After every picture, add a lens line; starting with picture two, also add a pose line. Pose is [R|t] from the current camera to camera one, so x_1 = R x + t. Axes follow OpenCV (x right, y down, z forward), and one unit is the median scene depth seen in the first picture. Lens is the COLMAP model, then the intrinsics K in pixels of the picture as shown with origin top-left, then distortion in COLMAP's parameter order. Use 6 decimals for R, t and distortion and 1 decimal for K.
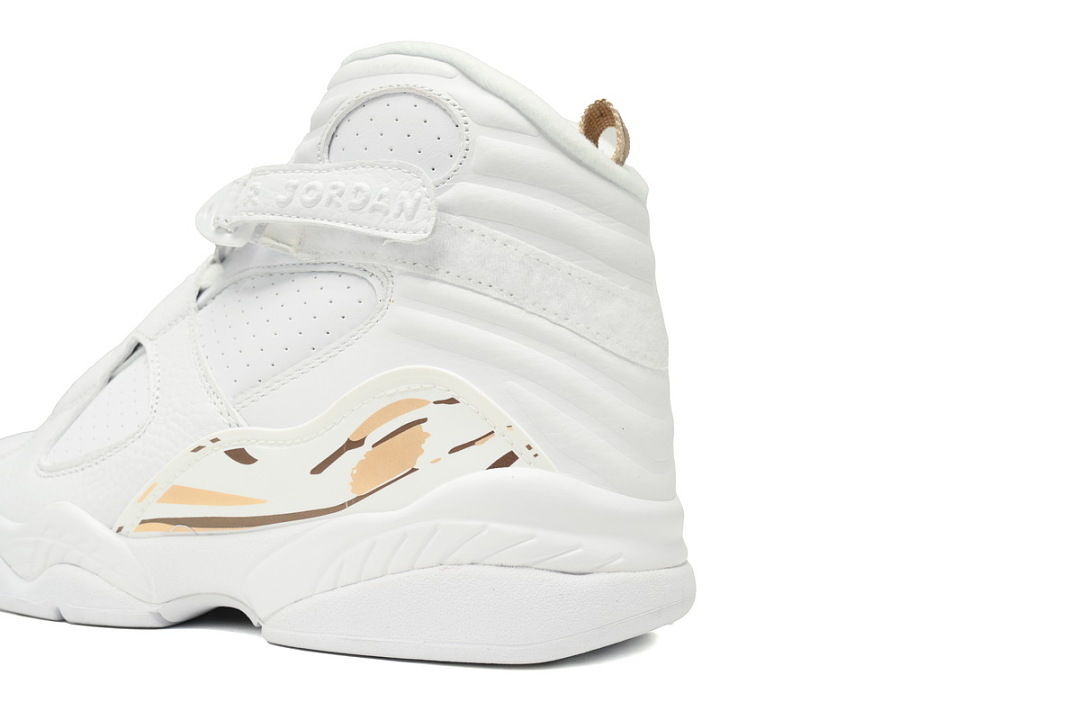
lens RADIAL K [[973.8, 0, 539.9], [0, 973.8, 360.4], [0, 0, 1]] dist [-0.011105, -0.001606]
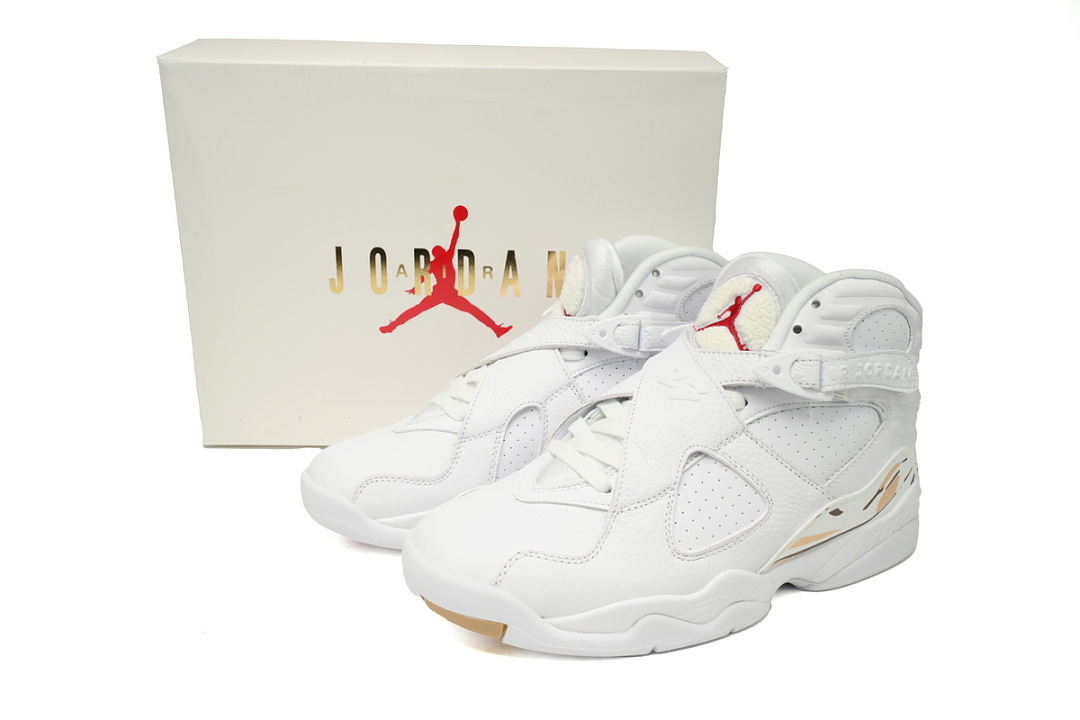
lens RADIAL K [[796.8, 0, 540.7], [0, 796.8, 367.4], [0, 0, 1]] dist [0.049597, 0.002146]
pose [[0.563207, -0.216528, 0.797442, -1.816312], [-0.079484, 0.946386, 0.313107, -0.610700], [-0.822484, -0.239728, 0.515801, 0.739094]]
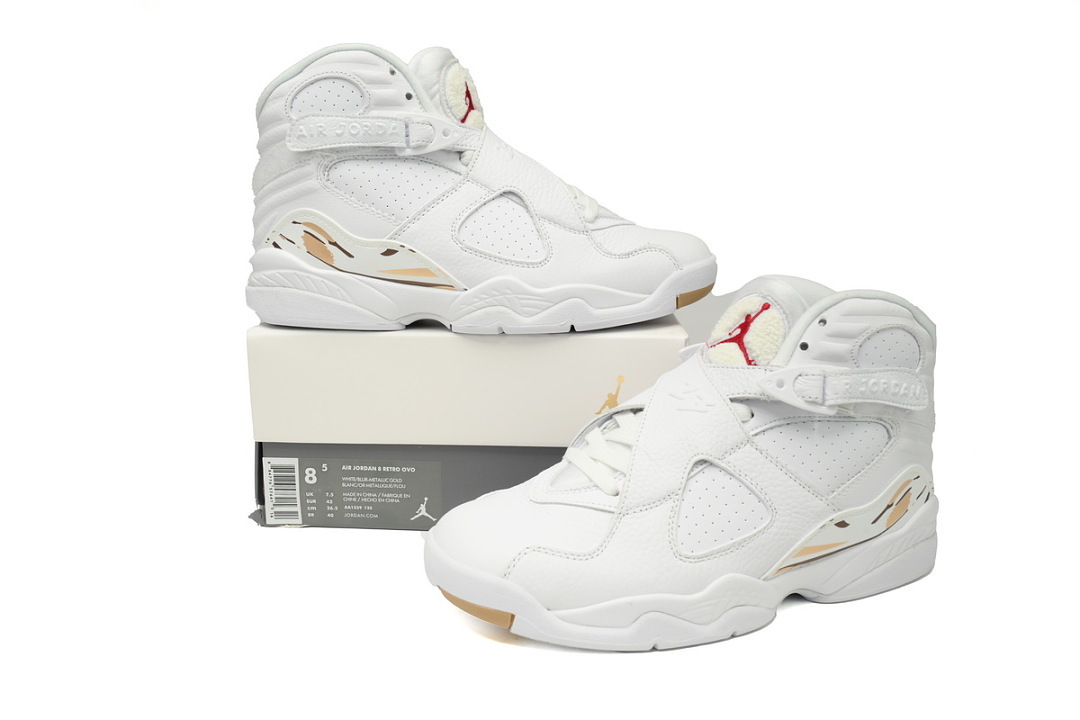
lens RADIAL K [[796.8, 0, 540.0], [0, 796.8, 365.6], [0, 0, 1]] dist [0.049597, 0.002146]
pose [[0.635643, -0.169450, 0.753156, -1.848204], [-0.070679, 0.958741, 0.275354, -0.604491], [-0.768741, -0.228259, 0.597441, 0.581510]]
